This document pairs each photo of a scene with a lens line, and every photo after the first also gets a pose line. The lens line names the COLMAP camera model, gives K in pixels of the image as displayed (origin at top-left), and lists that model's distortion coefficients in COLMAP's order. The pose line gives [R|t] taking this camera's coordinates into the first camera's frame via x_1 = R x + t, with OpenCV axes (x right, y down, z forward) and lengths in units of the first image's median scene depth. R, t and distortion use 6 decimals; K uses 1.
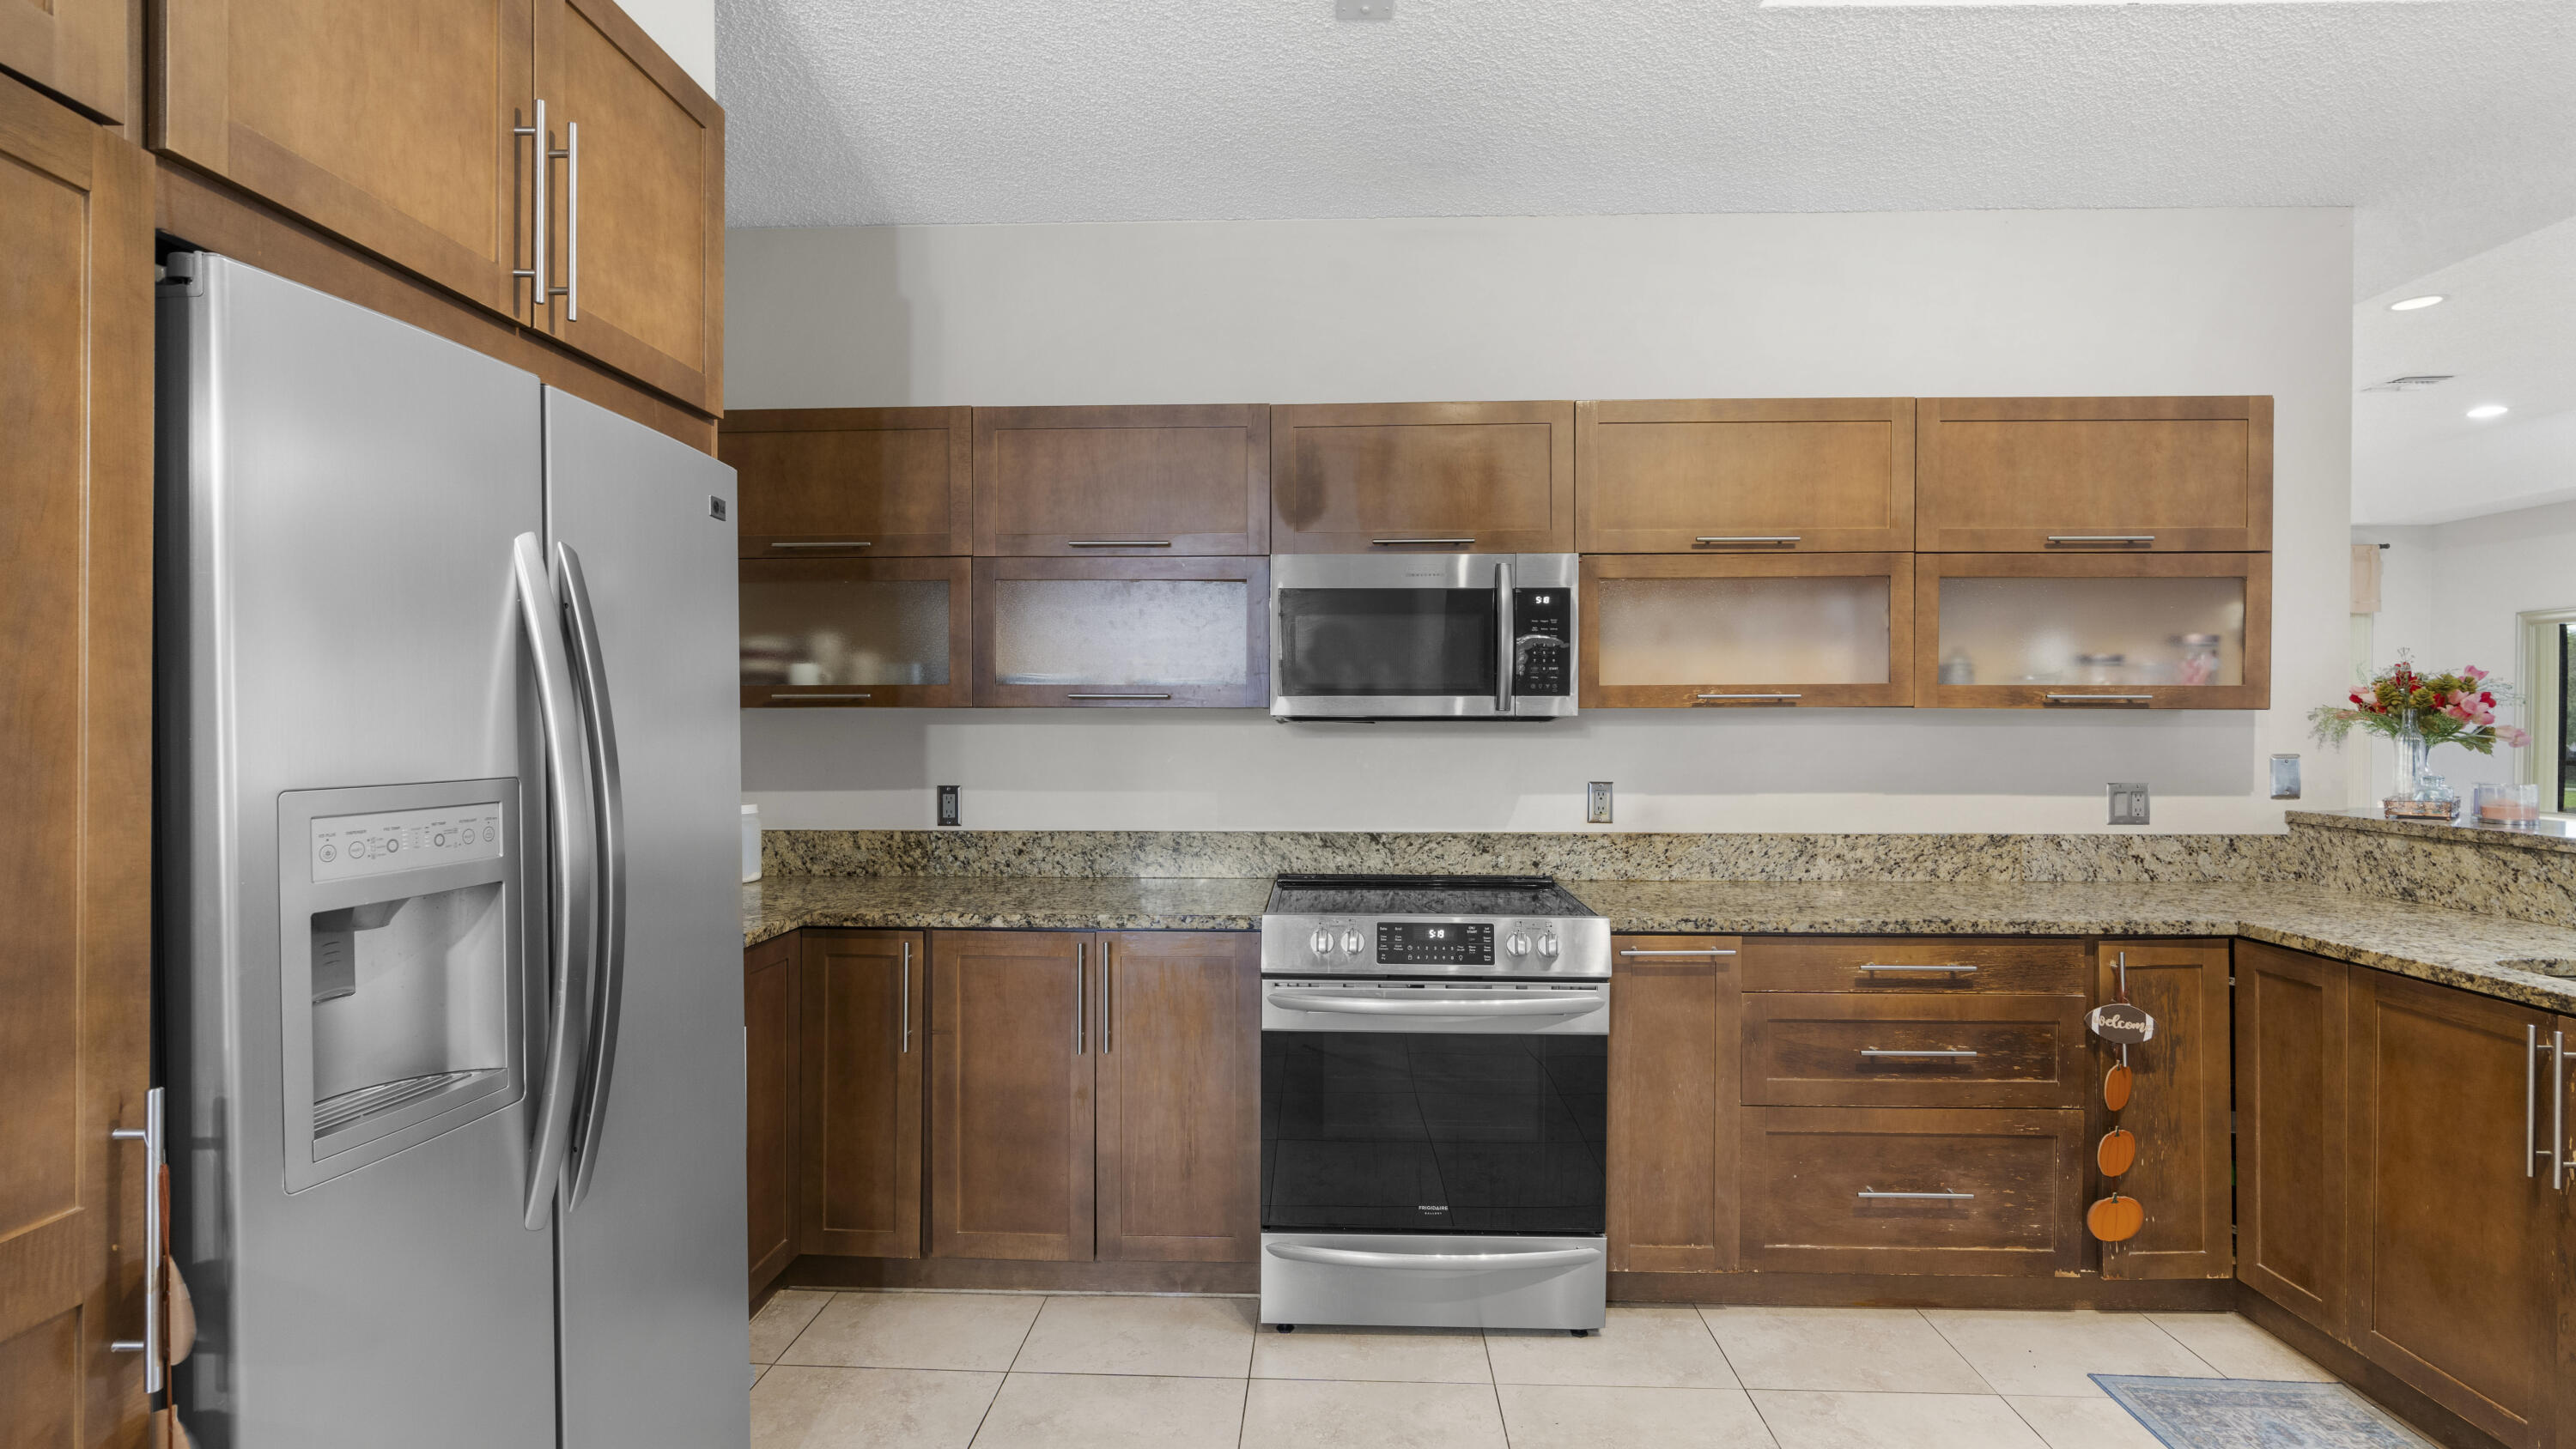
lens RADIAL K [[1193.6, 0, 1288.2], [0, 1193.6, 732.9], [0, 0, 1]] dist [-0.003147, 0.000113]
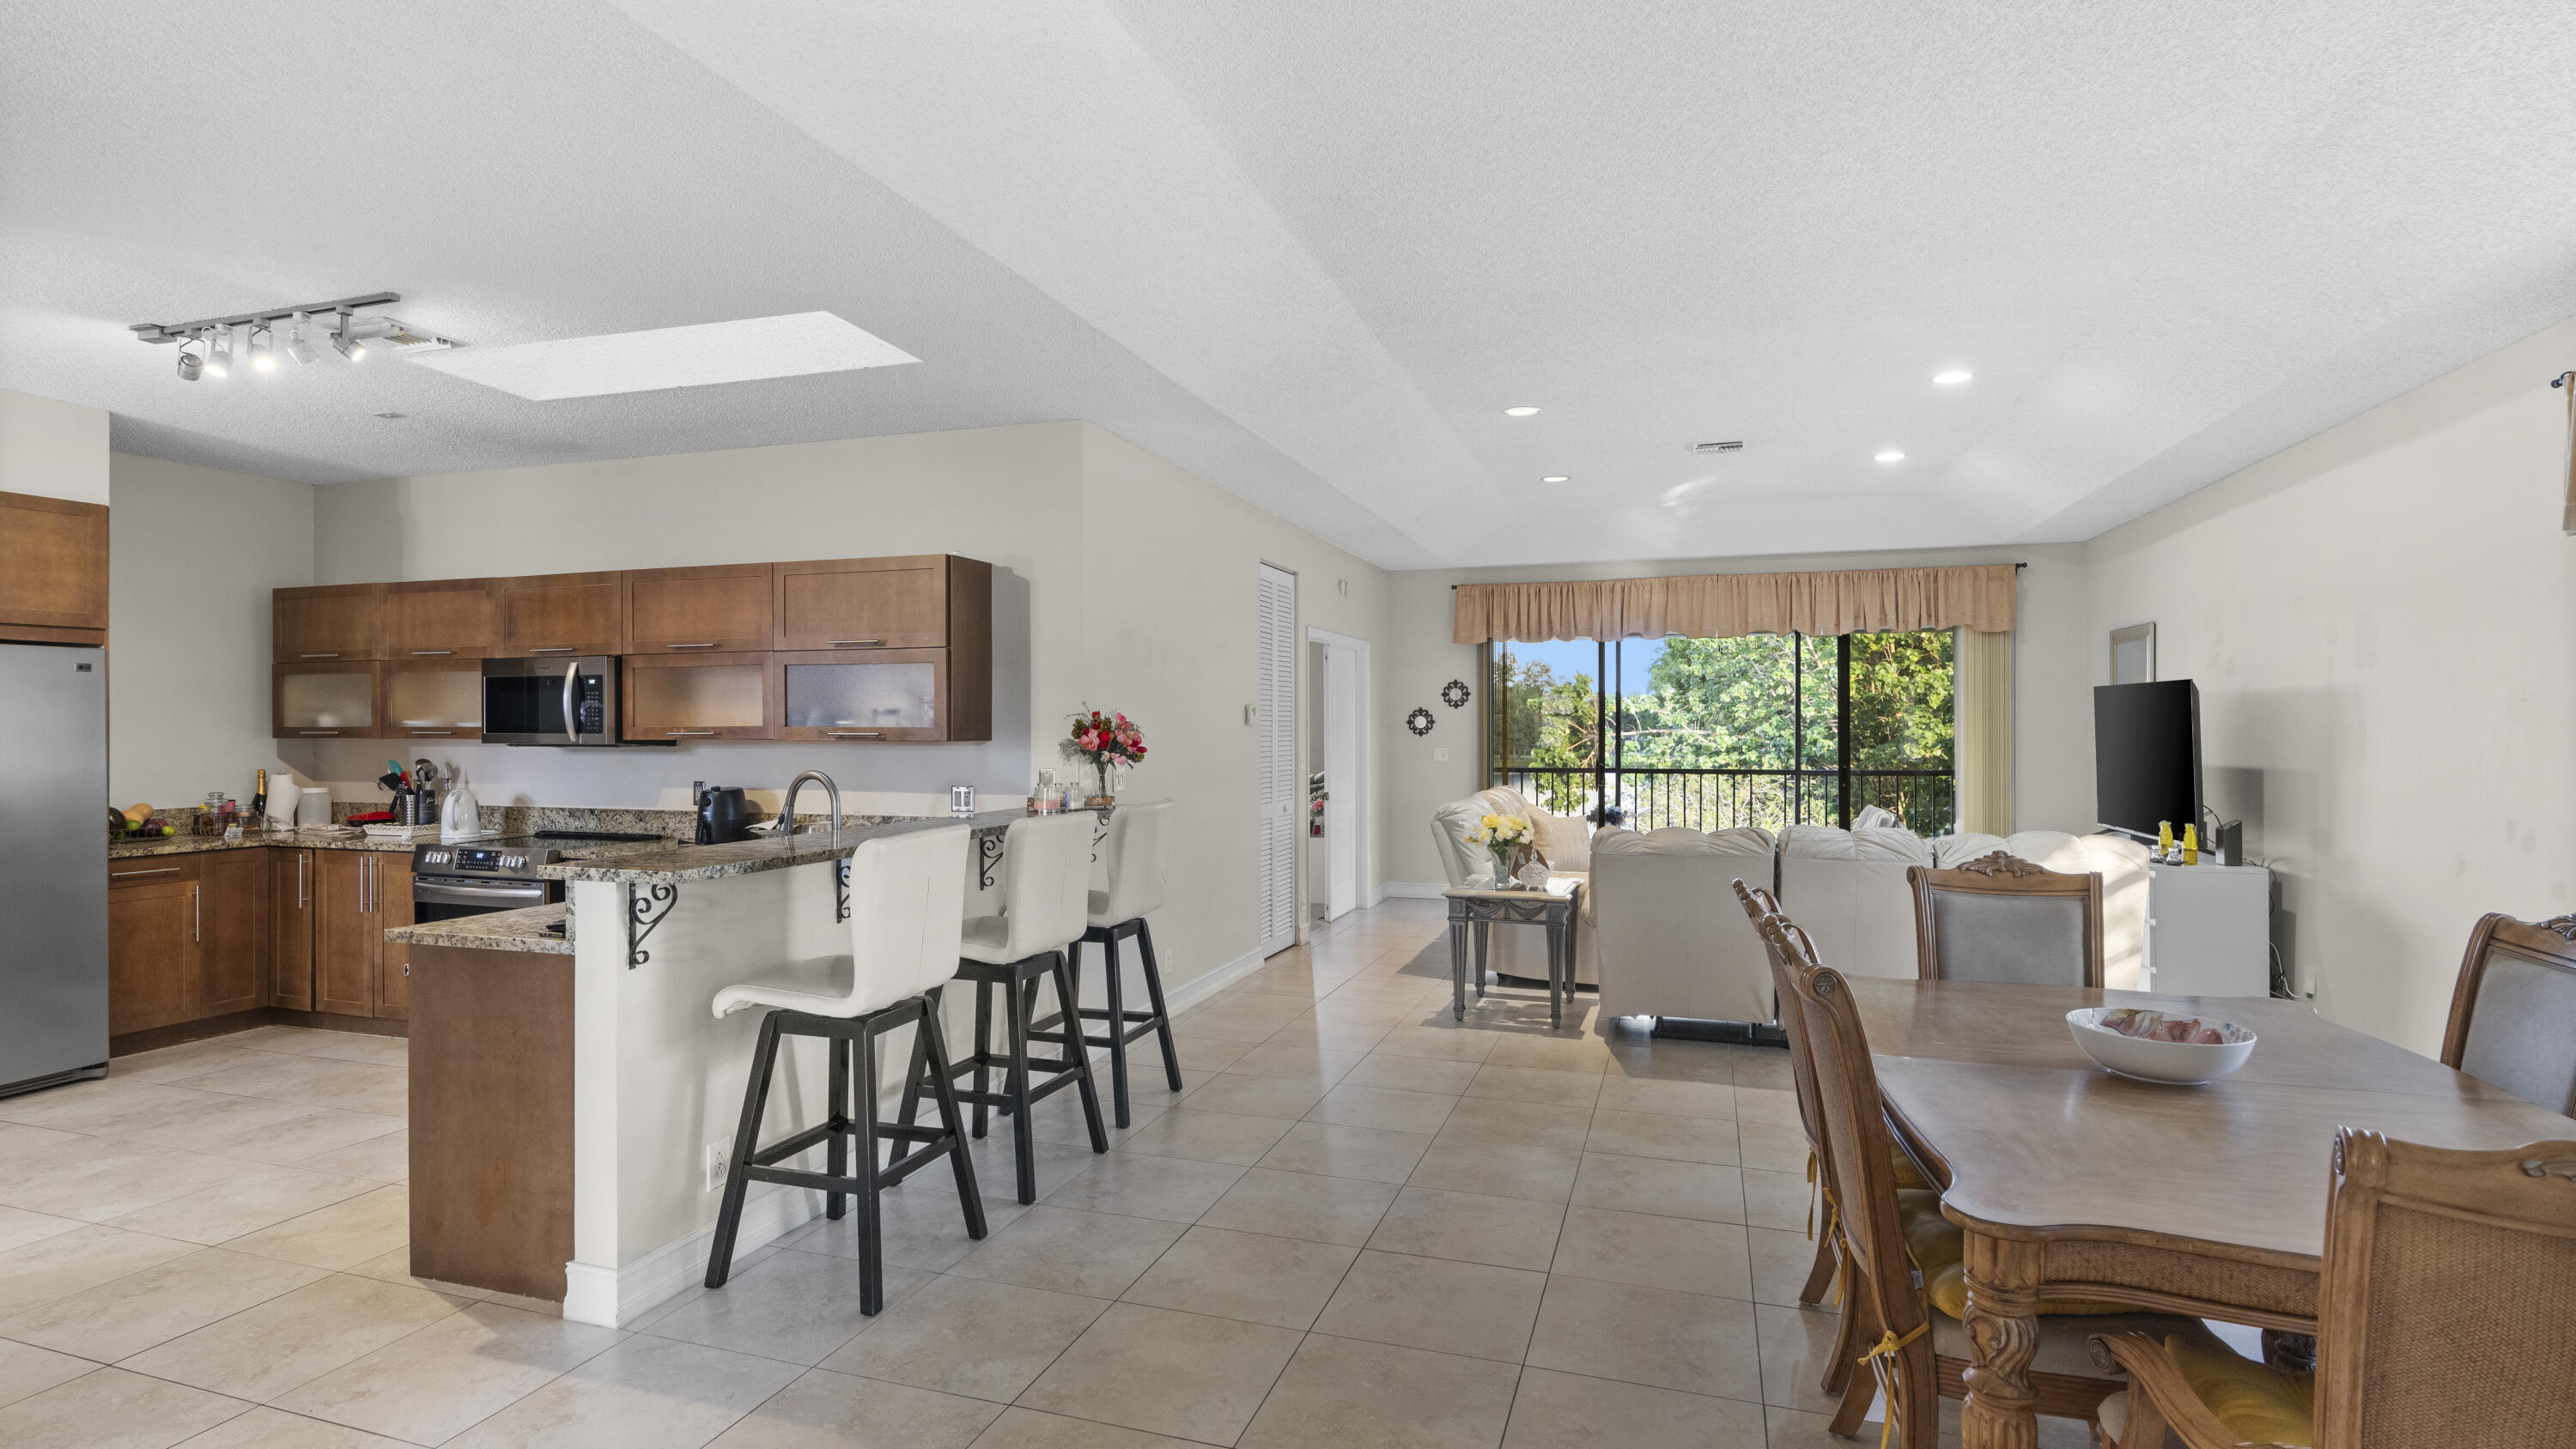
lens RADIAL K [[1258.1, 0, 1281.8], [0, 1258.1, 723.3], [0, 0, 1]] dist [-0.008323, 0.005074]
pose [[0.960474, -0.001669, -0.278365, 1.605112], [-0.001480, 0.999937, -0.011102, -0.024145], [0.278366, 0.011075, 0.960411, -0.511794]]
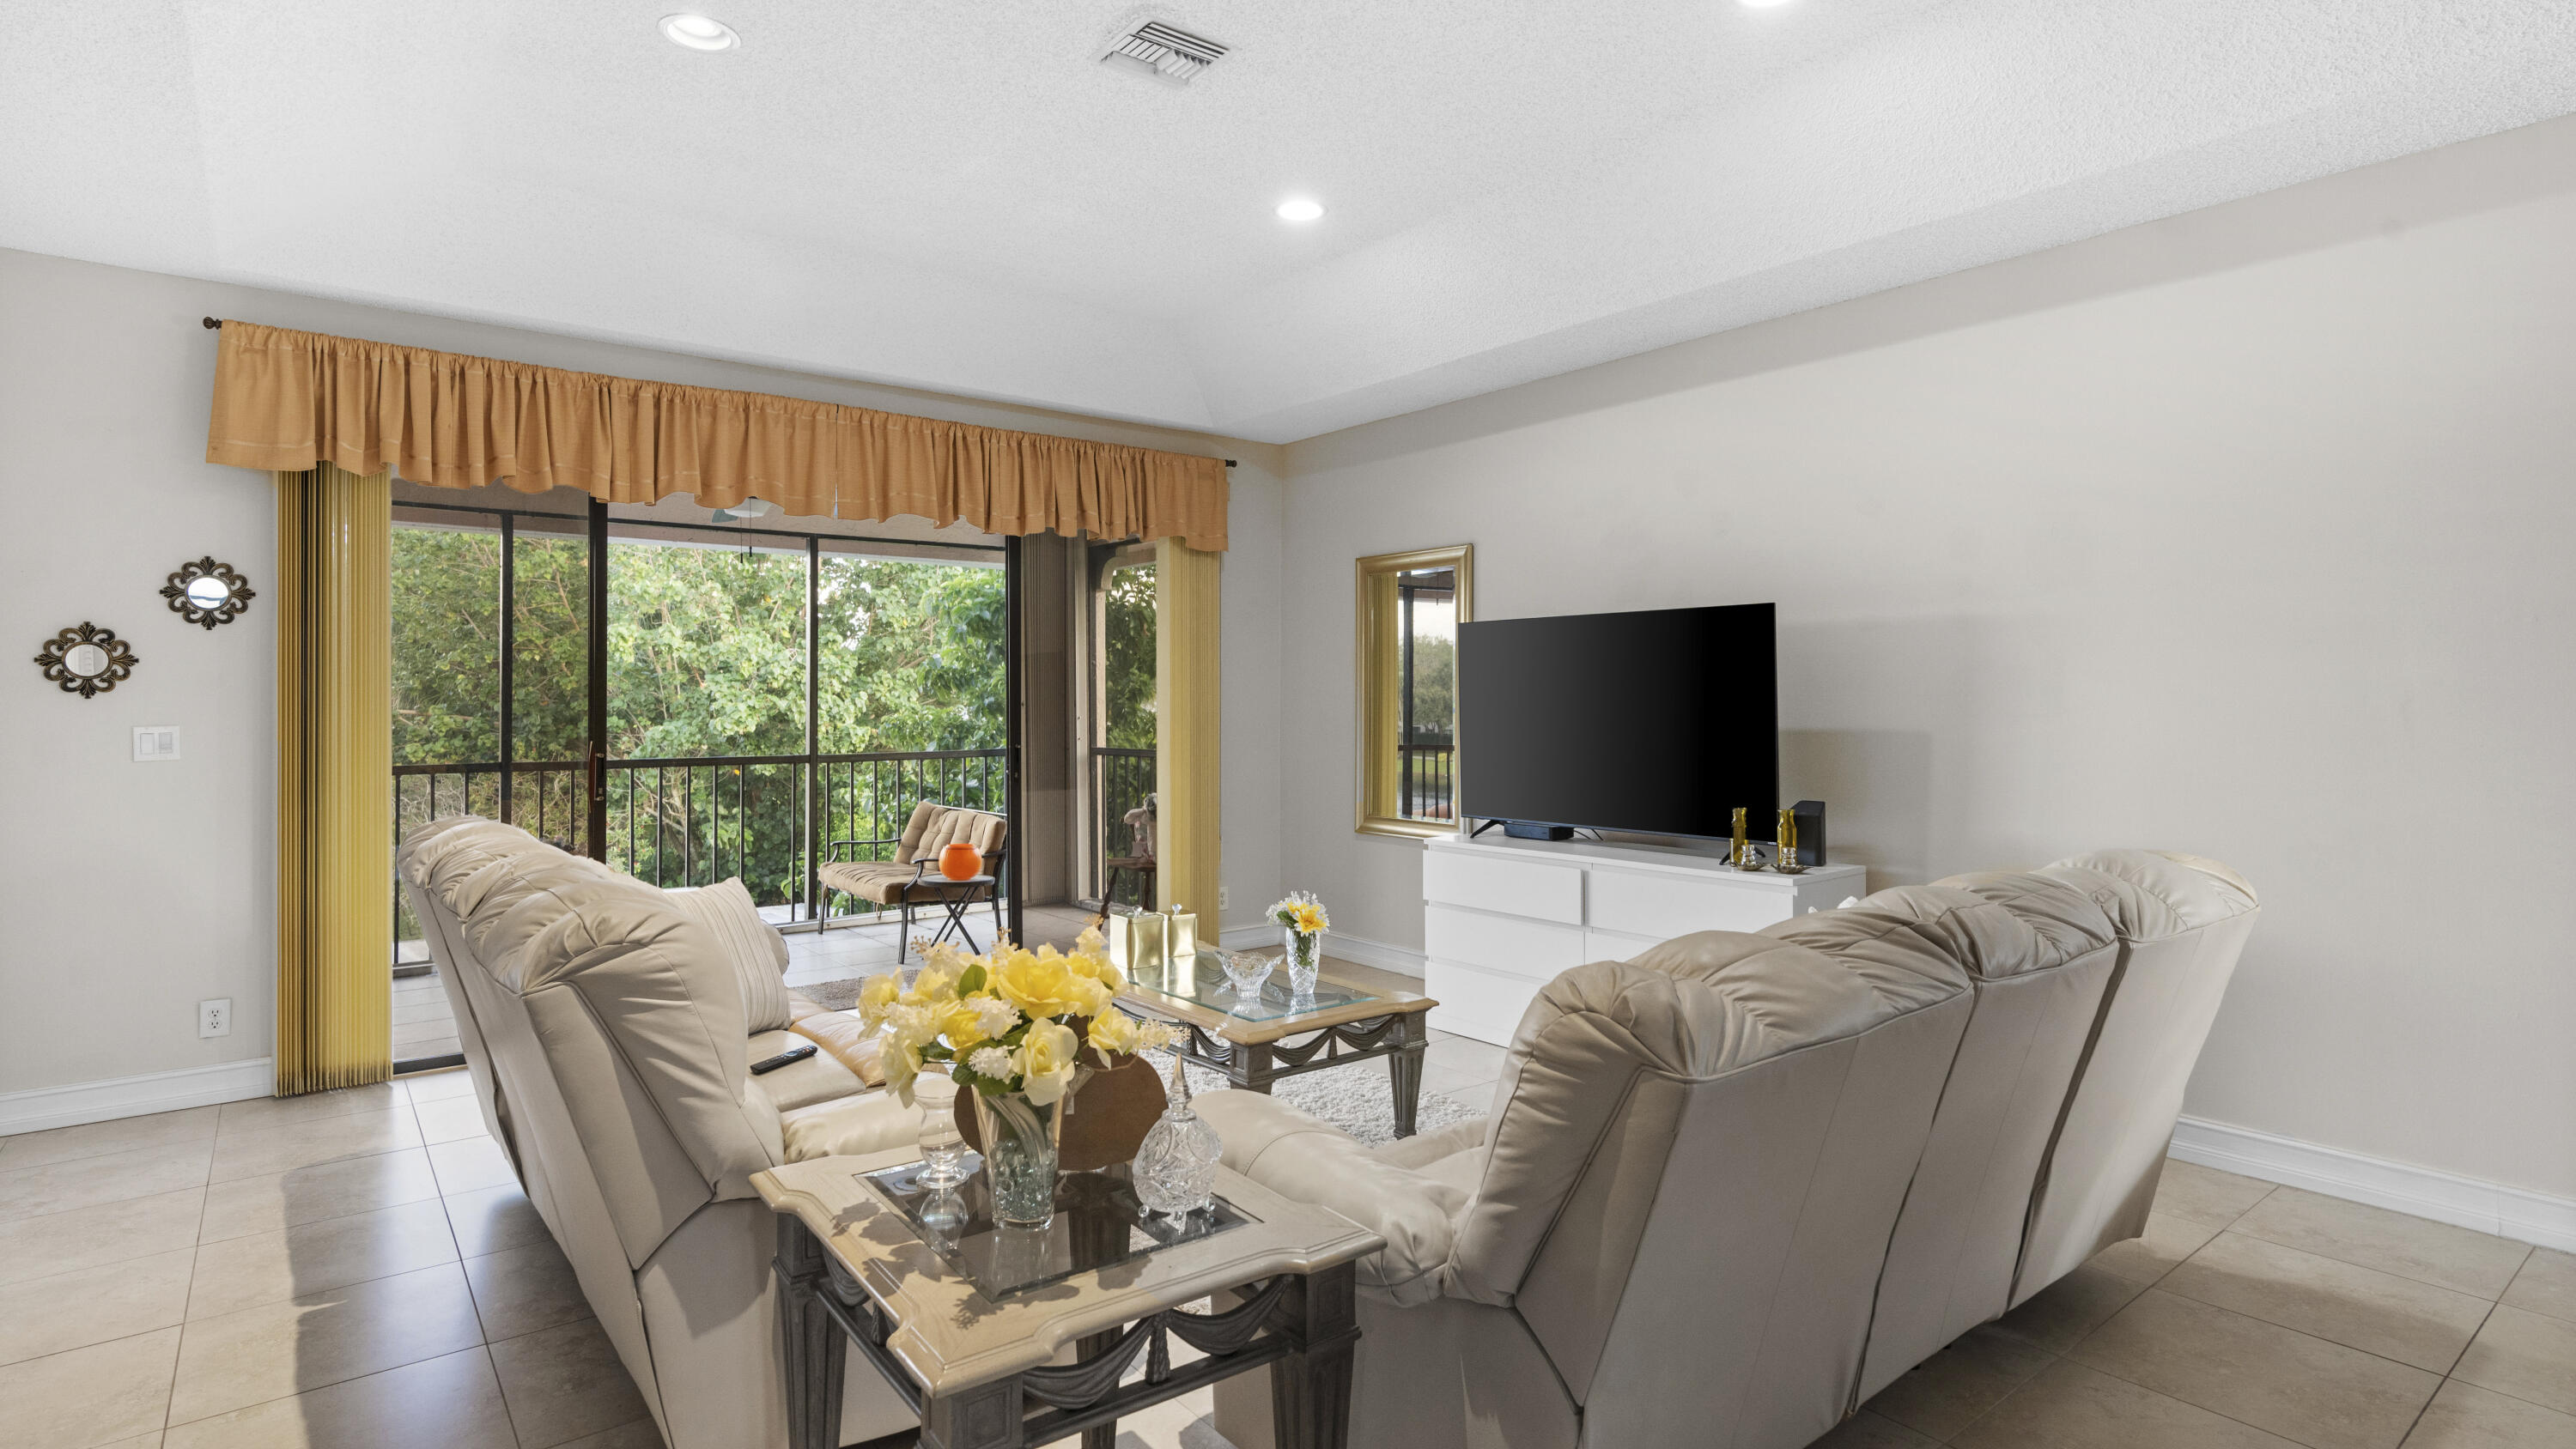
lens RADIAL K [[1269.6, 0, 1285.0], [0, 1269.6, 701.5], [0, 0, 1]] dist [-0.005027, -0.000249]
pose [[0.759902, 0.000003, 0.650038, 1.130615], [0.008715, 0.999910, -0.010192, -0.000607], [-0.649979, 0.013410, 0.759833, 1.001368]]
